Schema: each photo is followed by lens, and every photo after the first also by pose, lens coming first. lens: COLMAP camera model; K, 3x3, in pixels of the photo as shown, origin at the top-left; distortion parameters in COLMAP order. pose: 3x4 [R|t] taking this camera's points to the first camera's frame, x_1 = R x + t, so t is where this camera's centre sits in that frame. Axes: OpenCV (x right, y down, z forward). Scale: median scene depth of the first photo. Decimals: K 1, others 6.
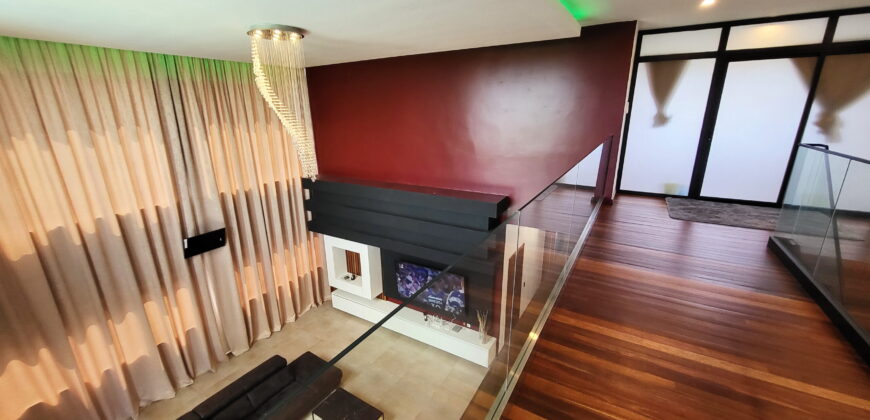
lens RADIAL K [[335.7, 0, 435.0], [0, 335.7, 210.0], [0, 0, 1]] dist [-0.008214, 0.000023]
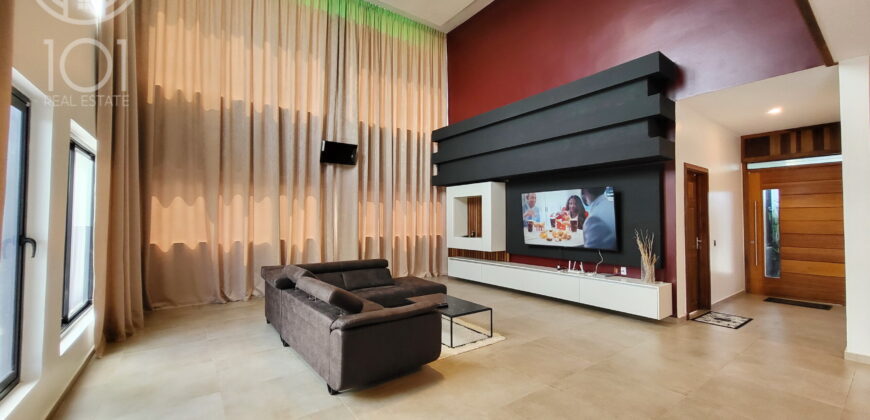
lens RADIAL K [[348.0, 0, 435.0], [0, 348.0, 210.0], [0, 0, 1]] dist [-0.000731, 0.000072]
pose [[0.923920, 0.000675, -0.382585, 0.013904], [-0.114842, 0.954372, -0.275653, 0.501895], [0.364942, 0.298618, 0.881841, 0.181005]]
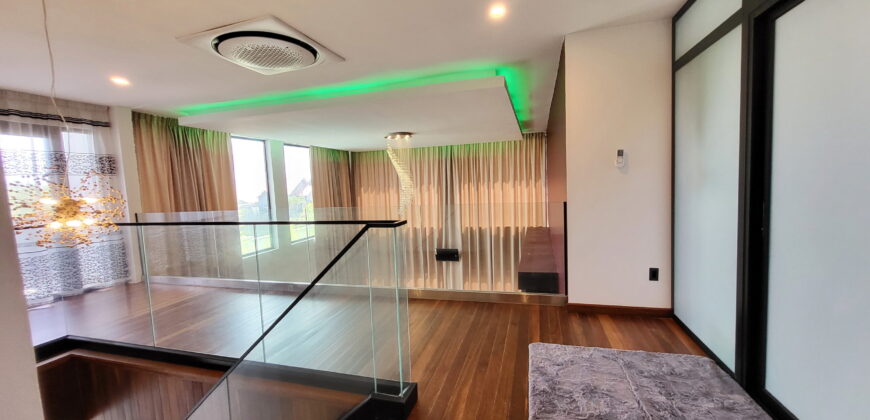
lens RADIAL K [[348.0, 0, 435.0], [0, 348.0, 210.0], [0, 0, 1]] dist [-0.000731, 0.000072]
pose [[0.258451, 0.069359, -0.963531, 0.844088], [-0.231300, 0.972850, 0.007987, -0.106789], [0.937925, 0.220800, 0.267477, 0.424577]]
